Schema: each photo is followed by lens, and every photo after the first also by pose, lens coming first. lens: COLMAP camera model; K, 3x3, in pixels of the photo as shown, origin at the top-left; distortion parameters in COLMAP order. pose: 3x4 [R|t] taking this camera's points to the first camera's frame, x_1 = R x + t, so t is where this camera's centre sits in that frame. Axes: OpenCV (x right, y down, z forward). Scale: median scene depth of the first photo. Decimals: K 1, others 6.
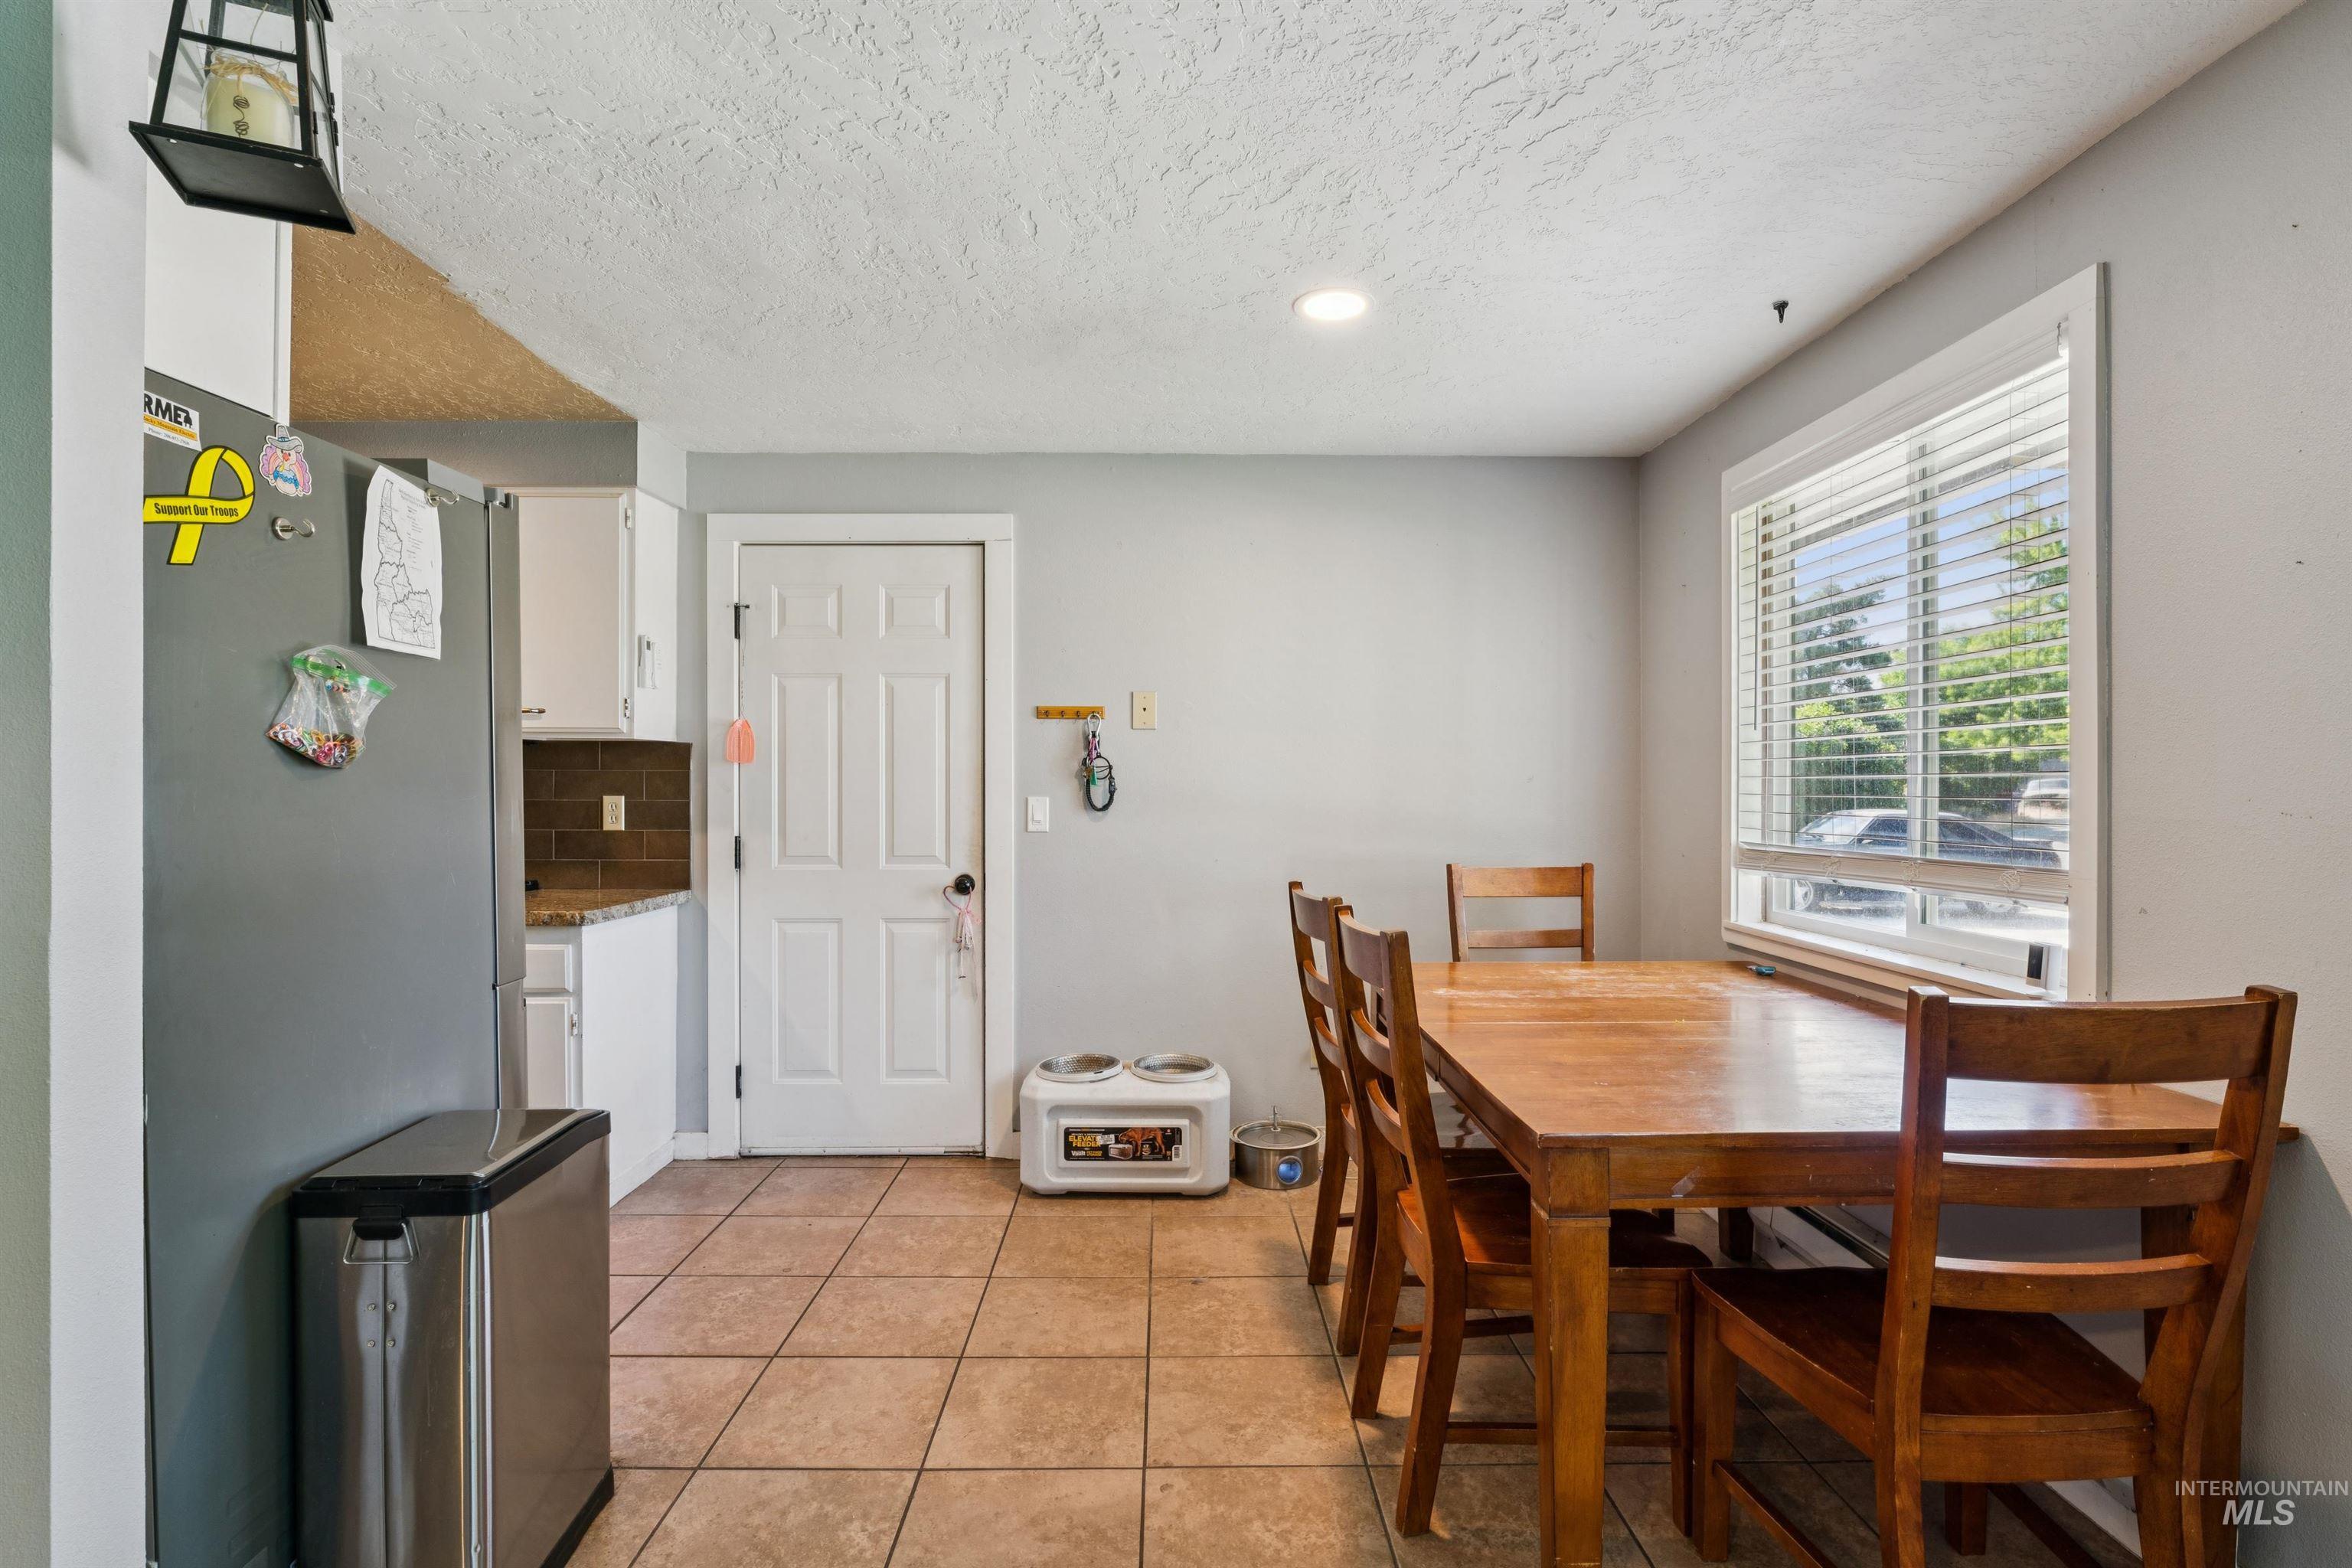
lens RADIAL K [[1144.3, 0, 1170.7], [0, 1144.3, 792.0], [0, 0, 1]] dist [-0.011865, 0.002696]
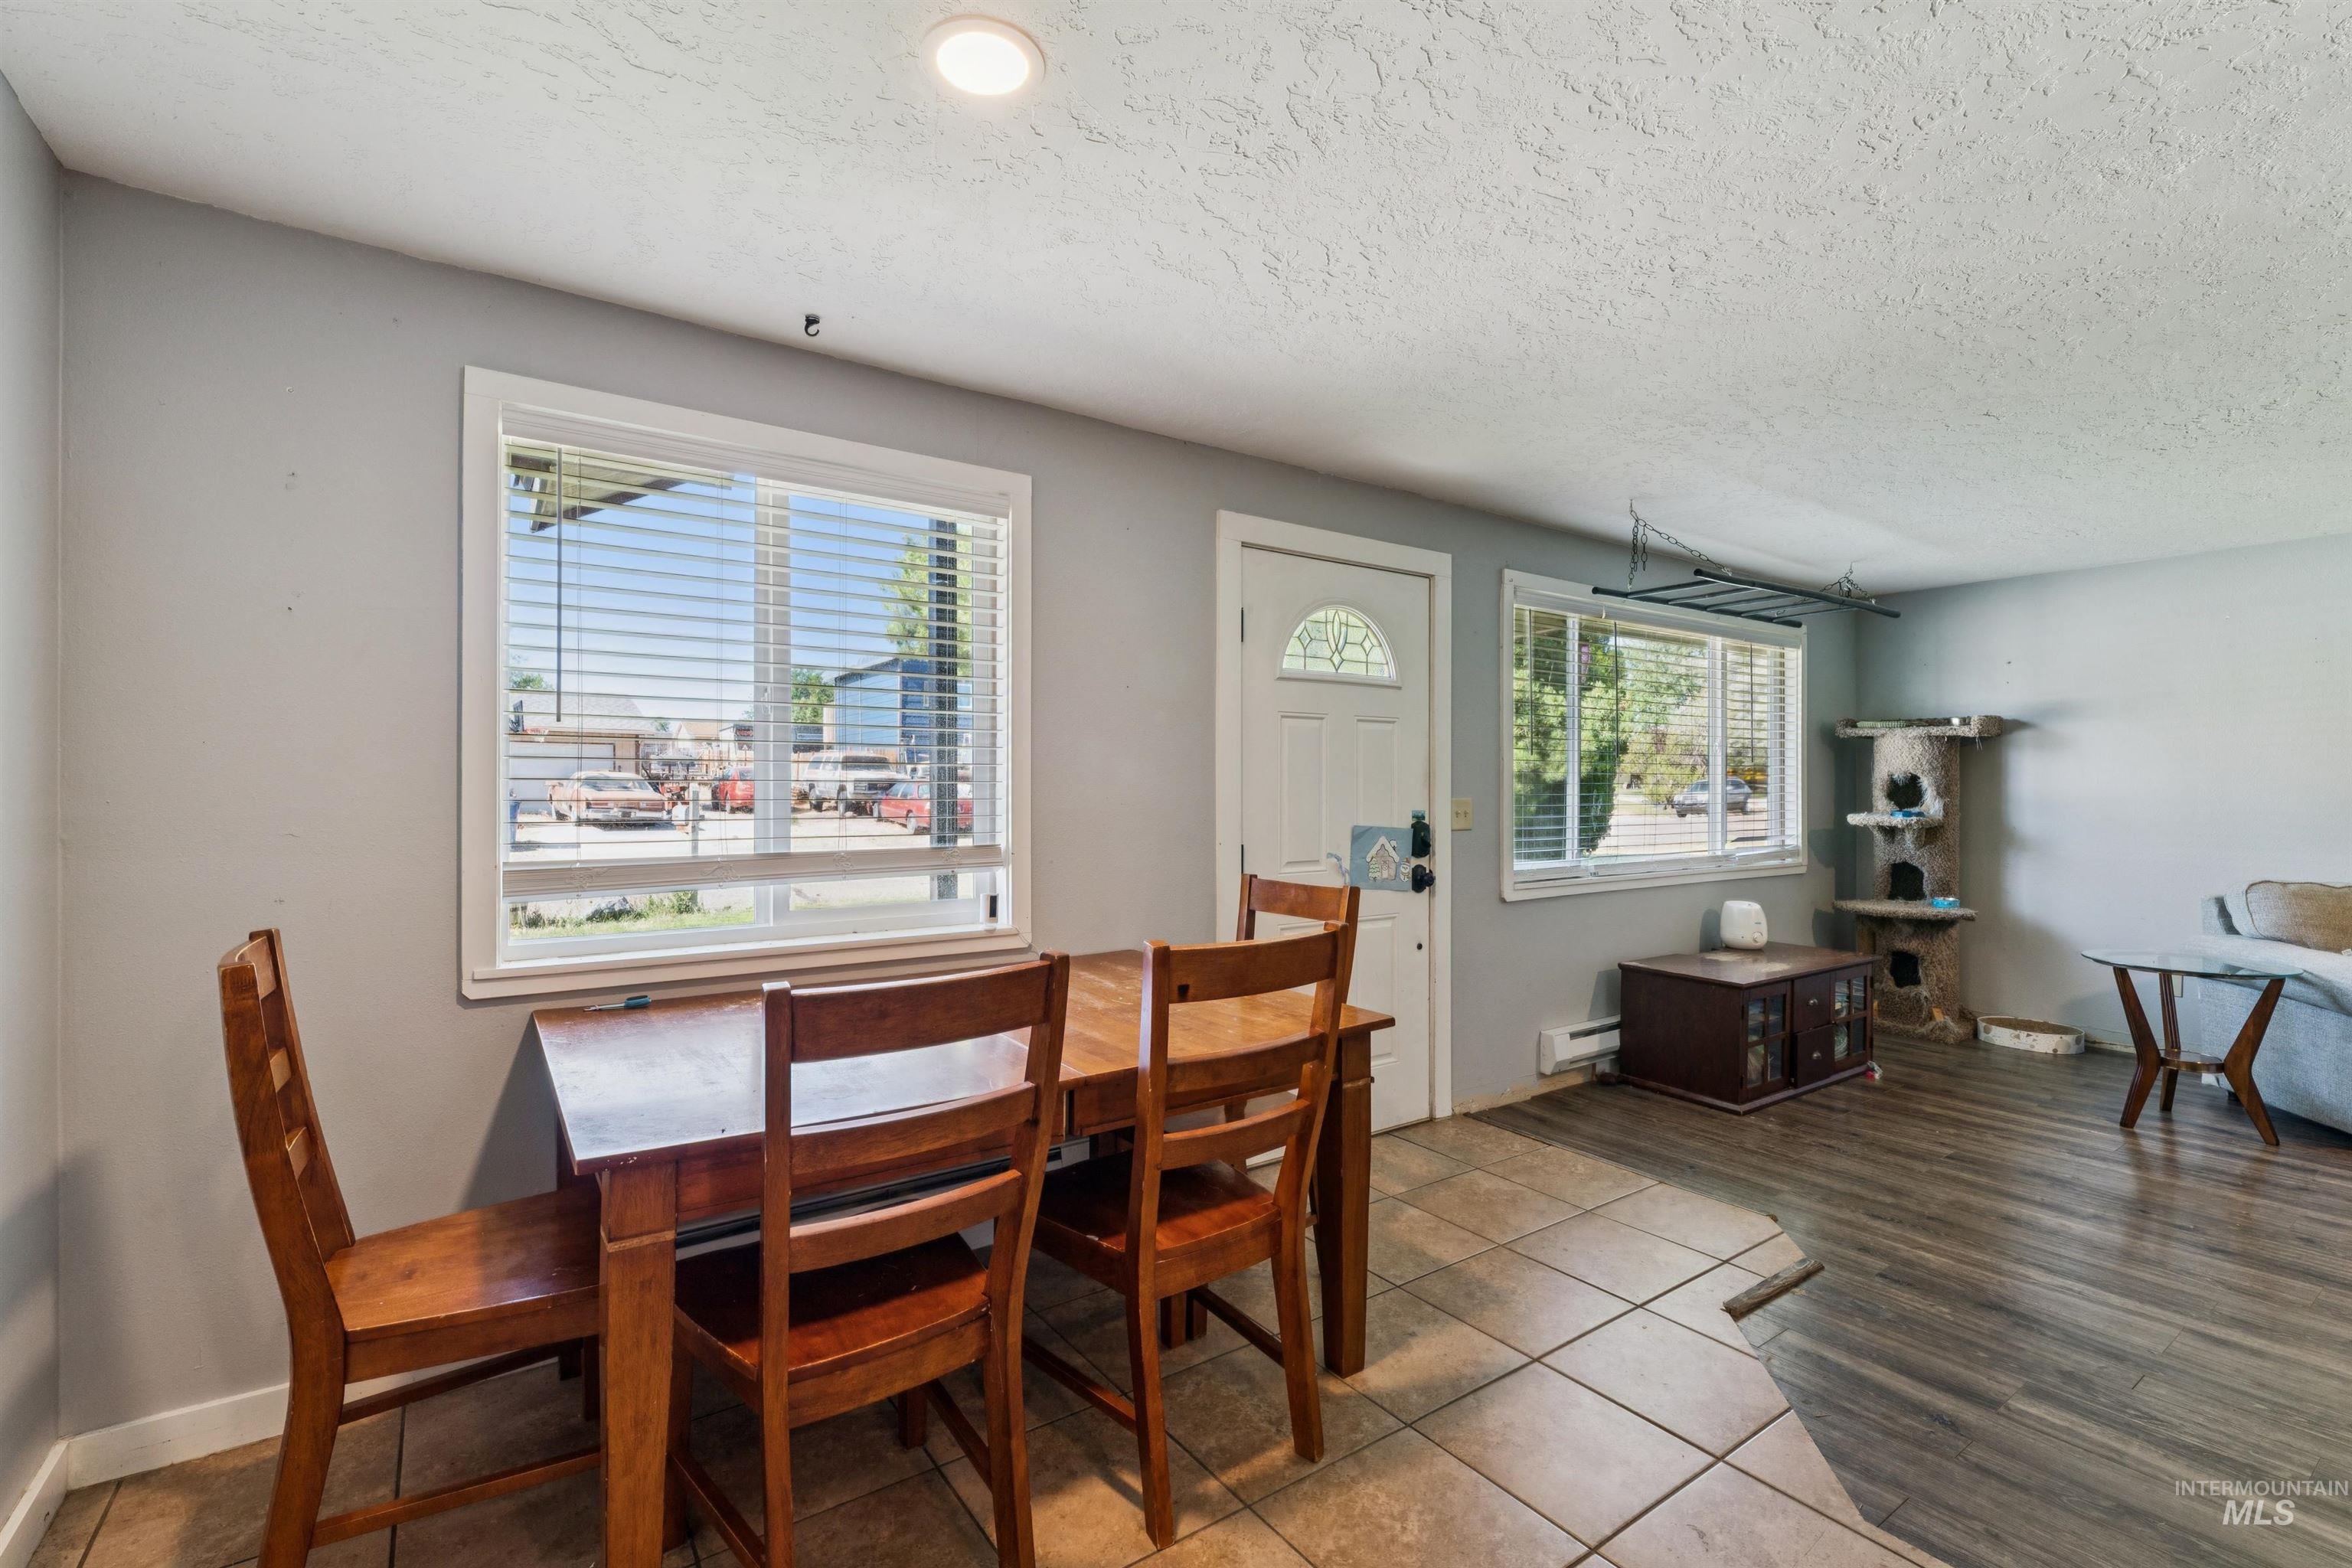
lens RADIAL K [[1038.4, 0, 1182.1], [0, 1038.4, 777.2], [0, 0, 1]] dist [0.001375, -0.000918]
pose [[-0.577902, 0.002833, 0.816101, -0.313145], [-0.000598, 0.999992, -0.003895, -0.010886], [-0.816106, -0.002739, -0.577896, 0.960900]]
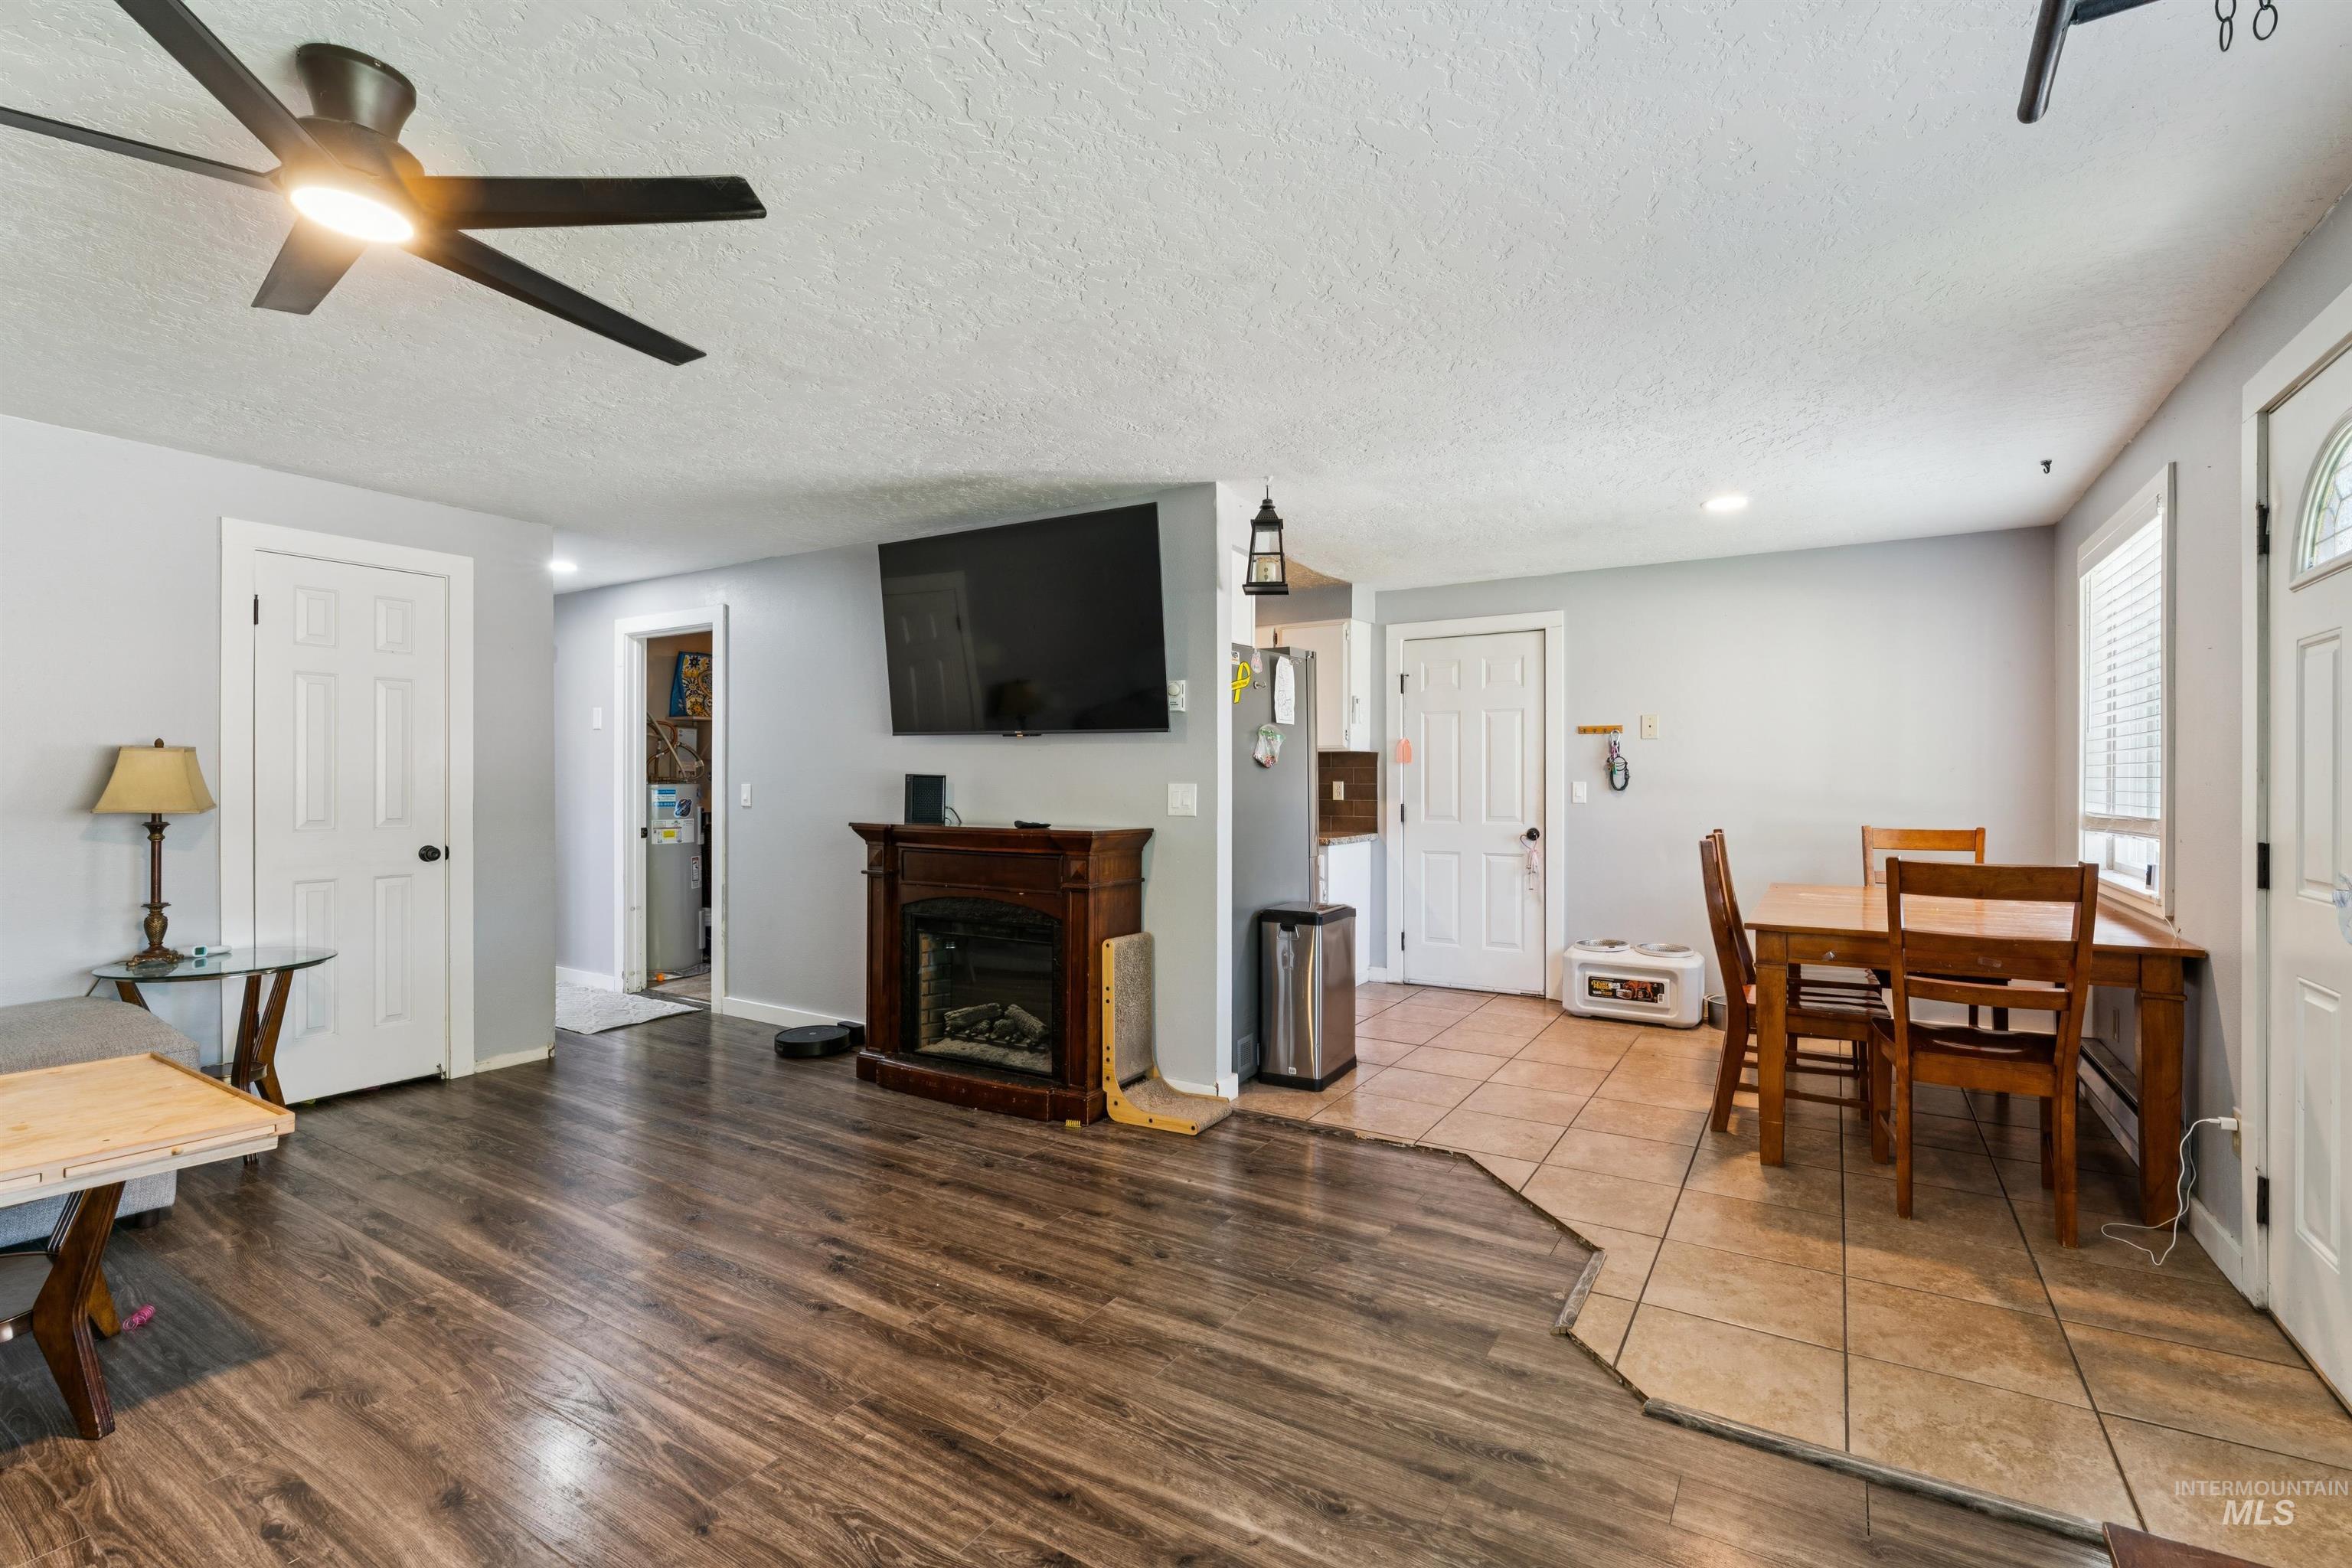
lens RADIAL K [[1060.7, 0, 1170.9], [0, 1060.7, 782.1], [0, 0, 1]] dist [-0.008657, -0.000662]
pose [[0.842630, -0.000892, -0.538492, 0.229149], [-0.001480, 0.999991, -0.003973, 0.012746], [0.538491, 0.004145, 0.842621, -0.650959]]
